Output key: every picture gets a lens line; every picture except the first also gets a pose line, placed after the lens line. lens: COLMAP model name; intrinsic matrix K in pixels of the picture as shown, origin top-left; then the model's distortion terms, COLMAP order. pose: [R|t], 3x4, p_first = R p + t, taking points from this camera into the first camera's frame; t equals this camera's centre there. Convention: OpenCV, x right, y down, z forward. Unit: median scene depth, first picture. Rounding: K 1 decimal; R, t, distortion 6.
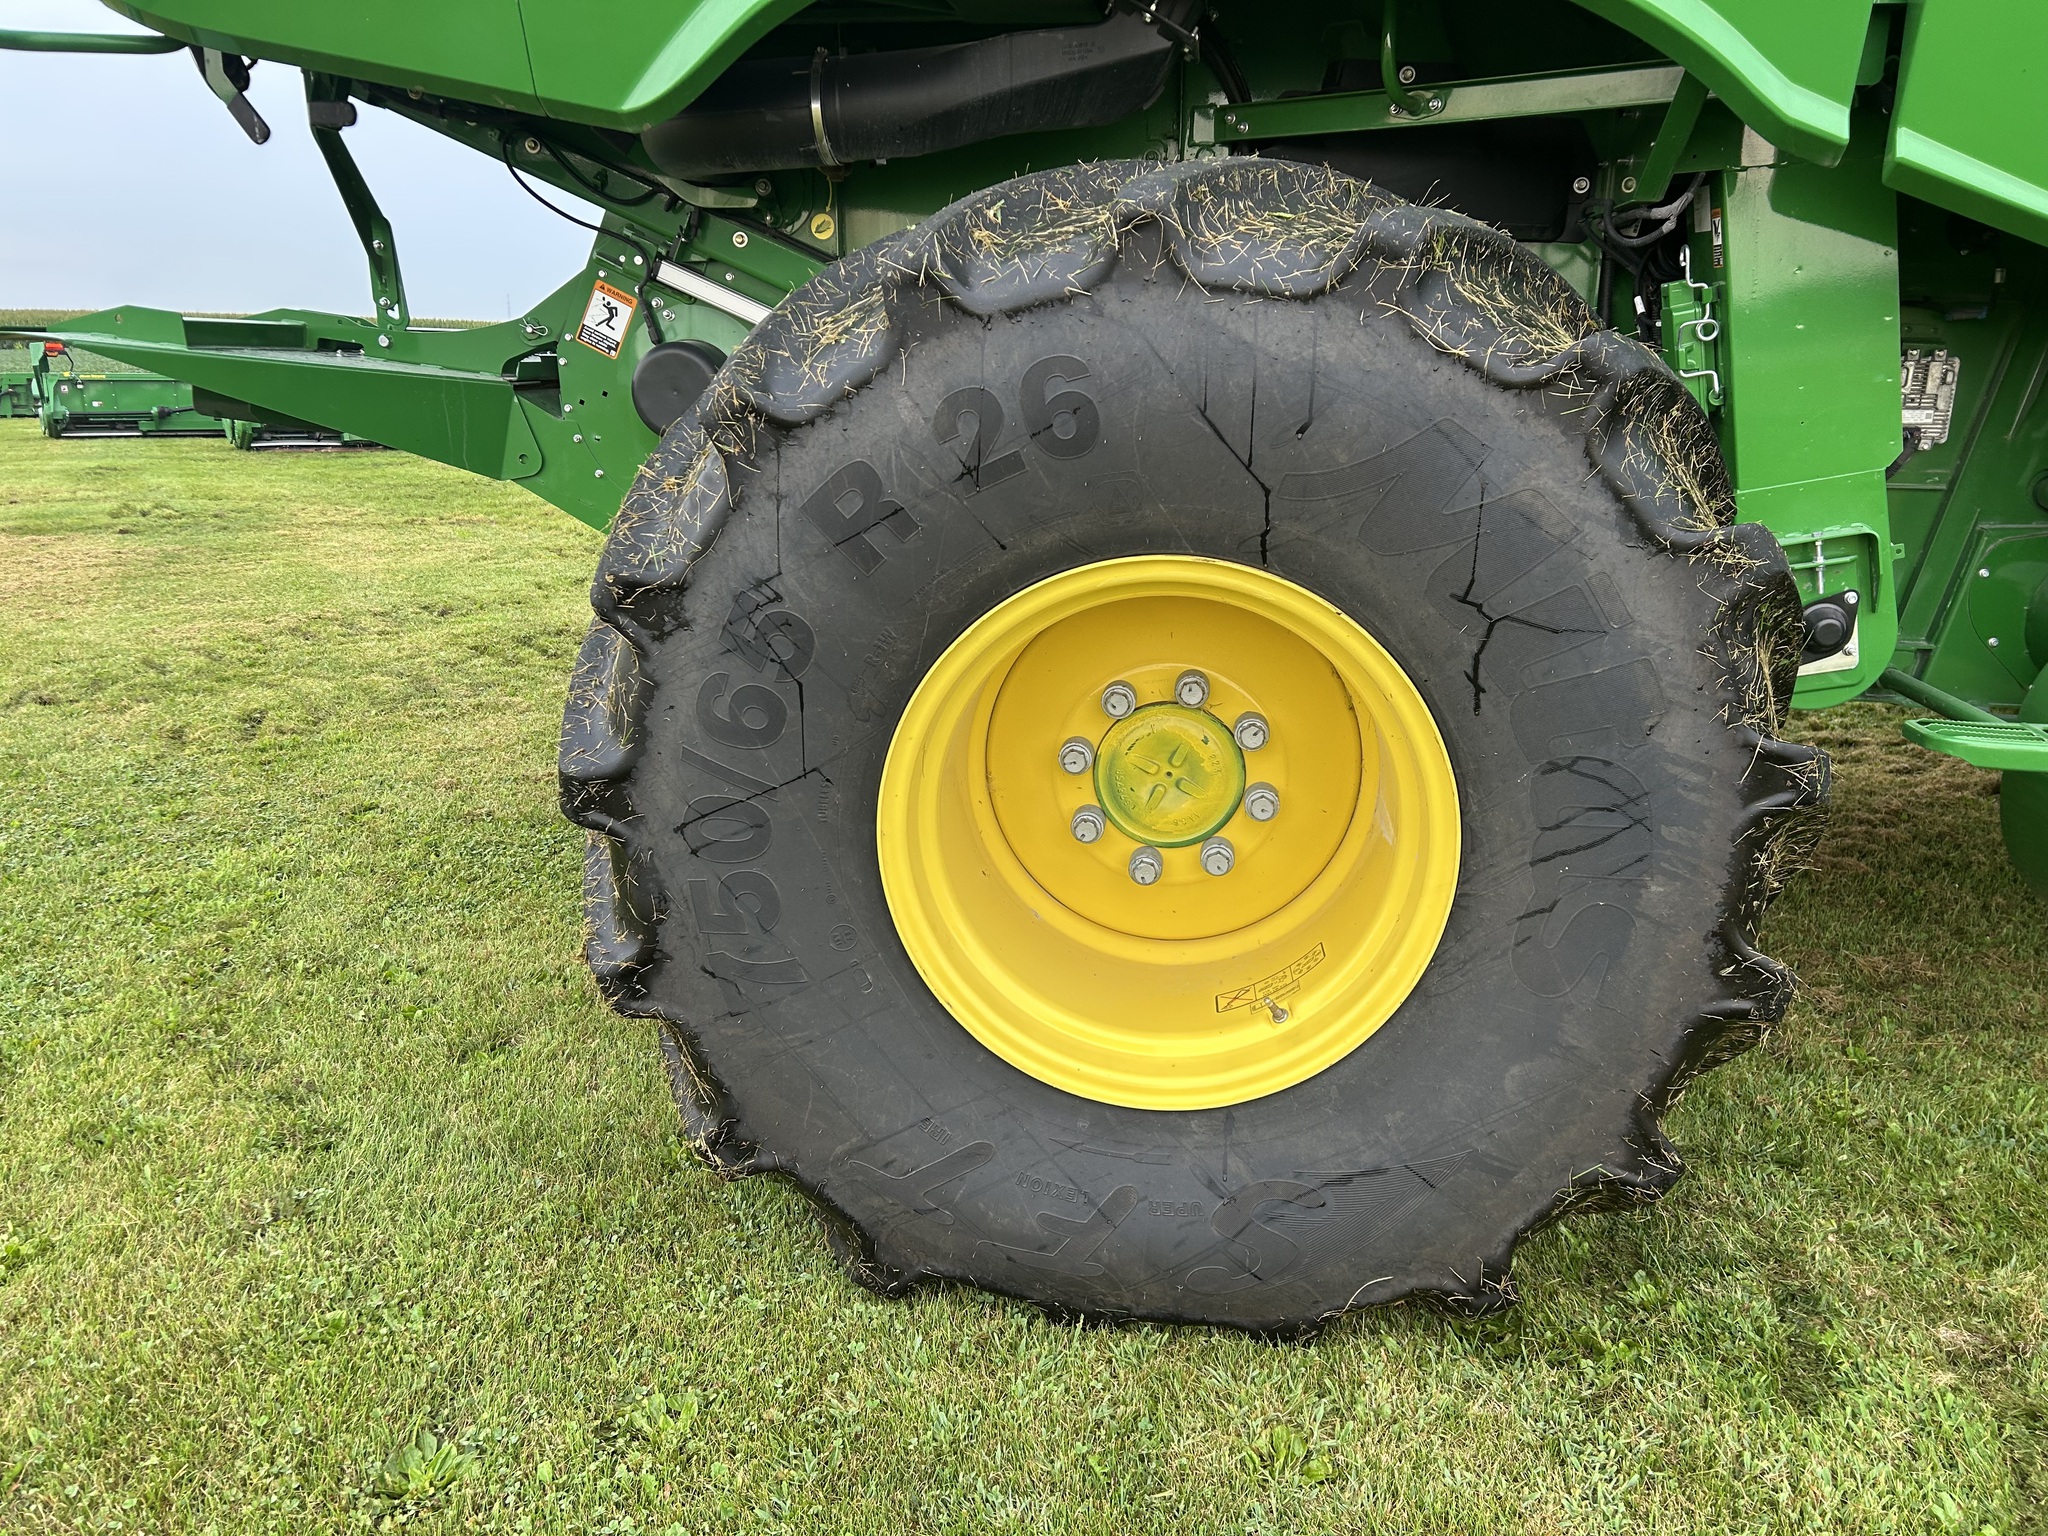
lens RADIAL K [[1539.9, 0, 1021.7], [0, 1539.9, 771.8], [0, 0, 1]] dist [0.049838, -0.046253]
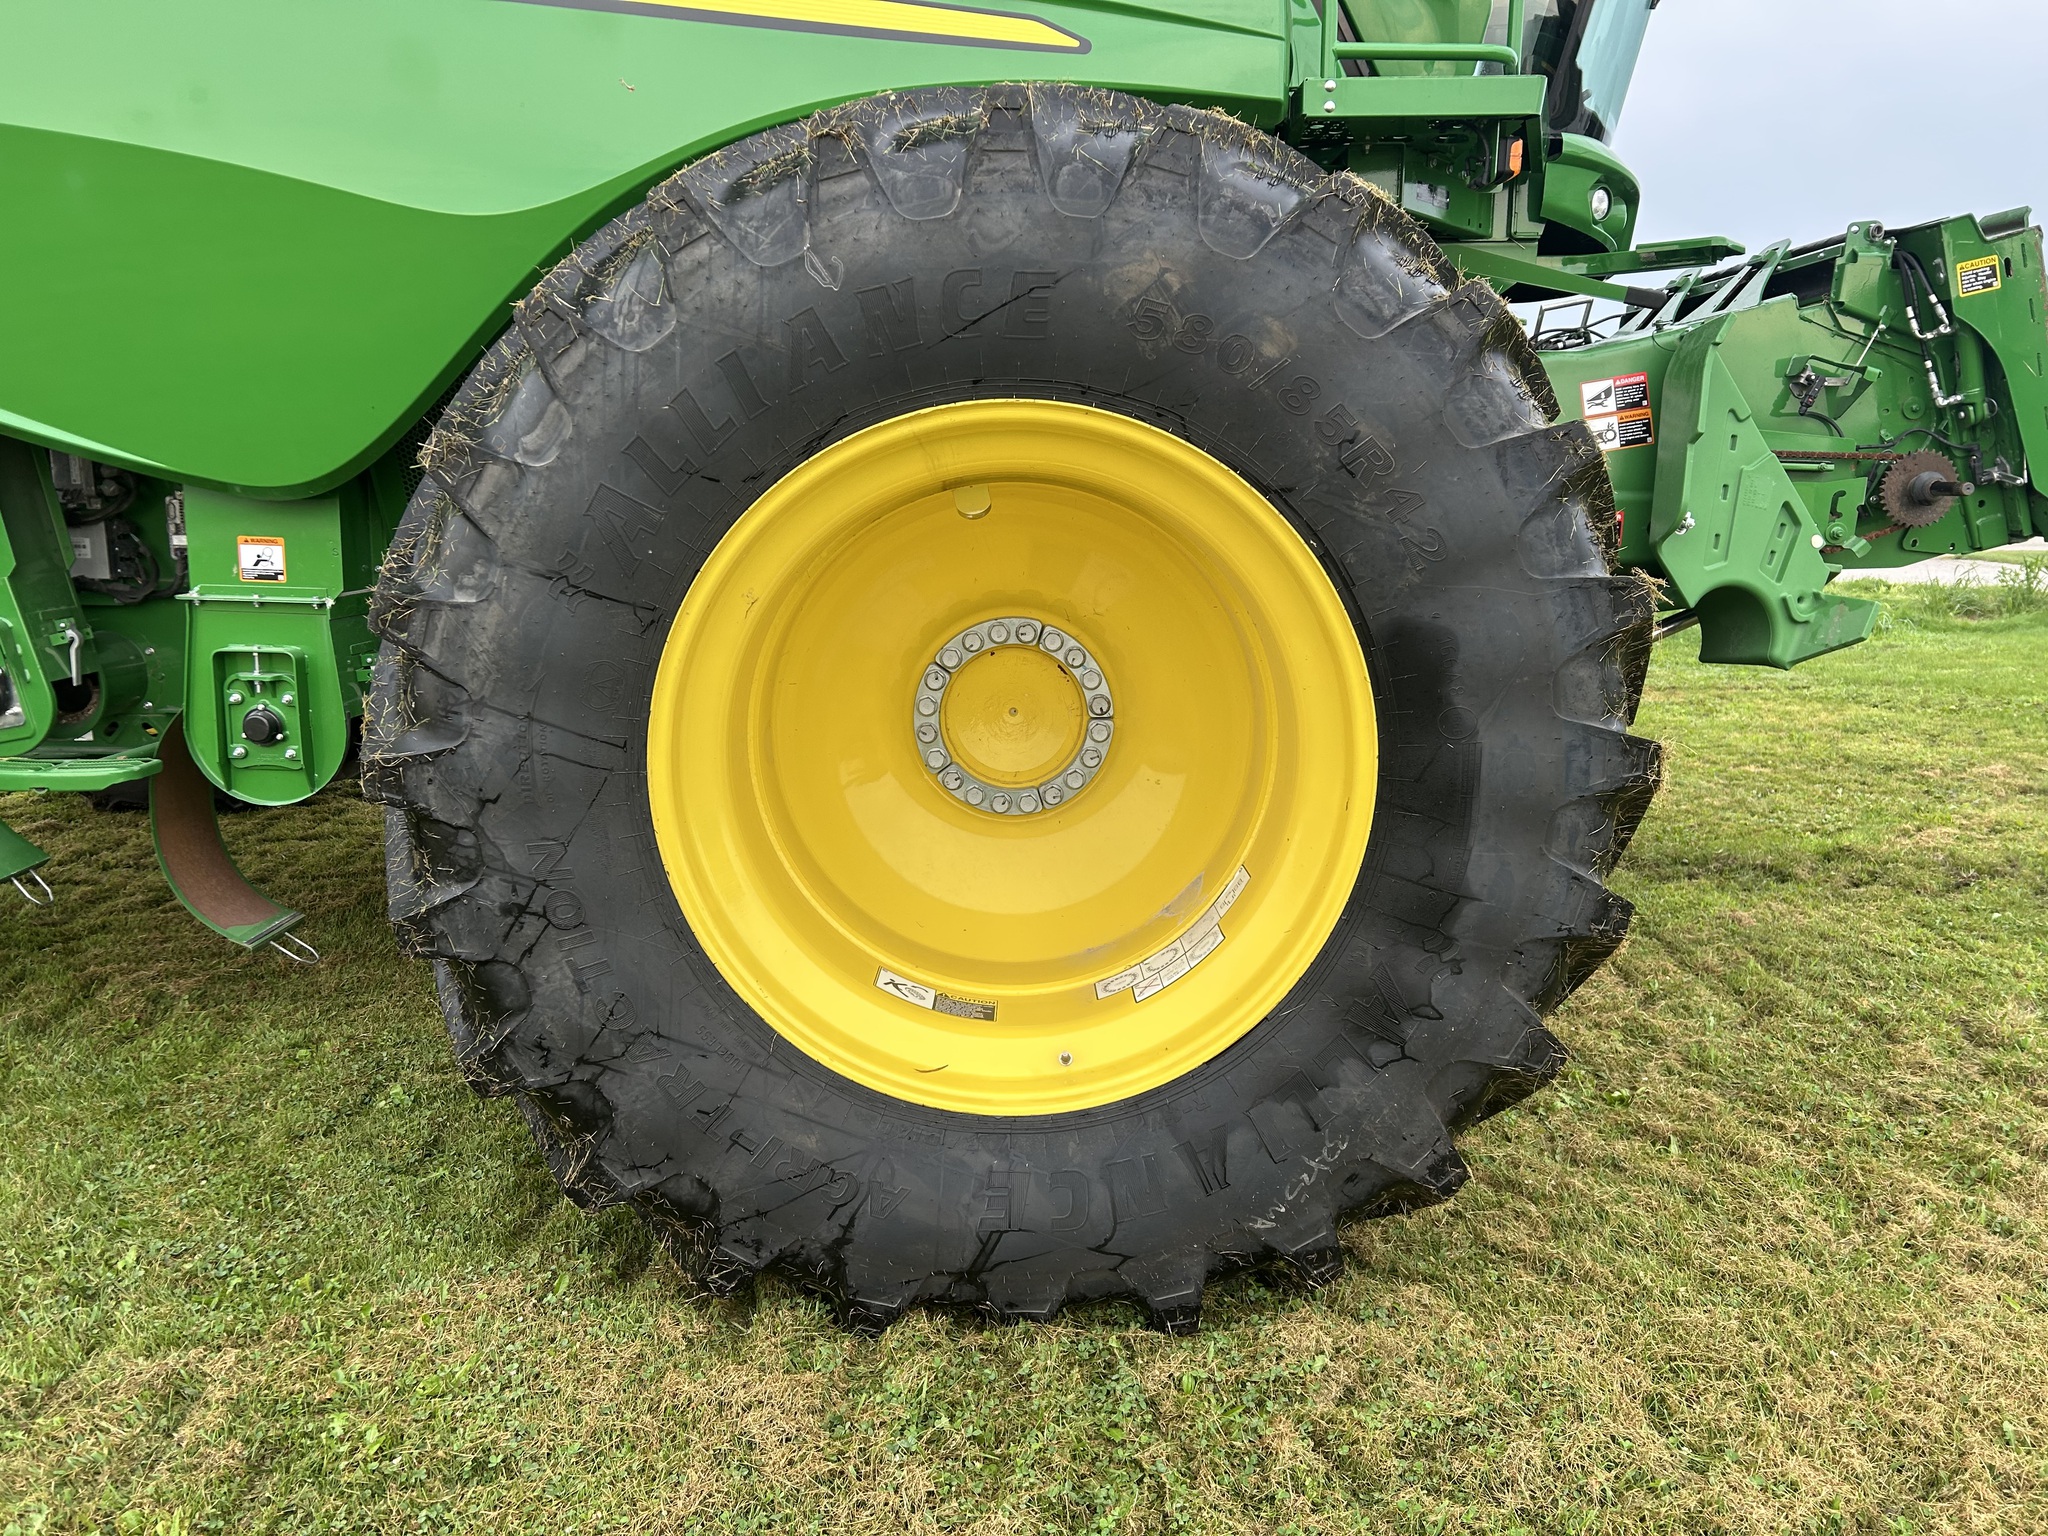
lens RADIAL K [[1539.9, 0, 1025.4], [0, 1539.9, 770.7], [0, 0, 1]] dist [0.049838, -0.046253]
pose [[0.989058, -0.032073, 0.143998, 1.660179], [0.043847, 0.995882, -0.079353, 0.161720], [-0.140860, 0.084799, 0.986391, -0.618895]]
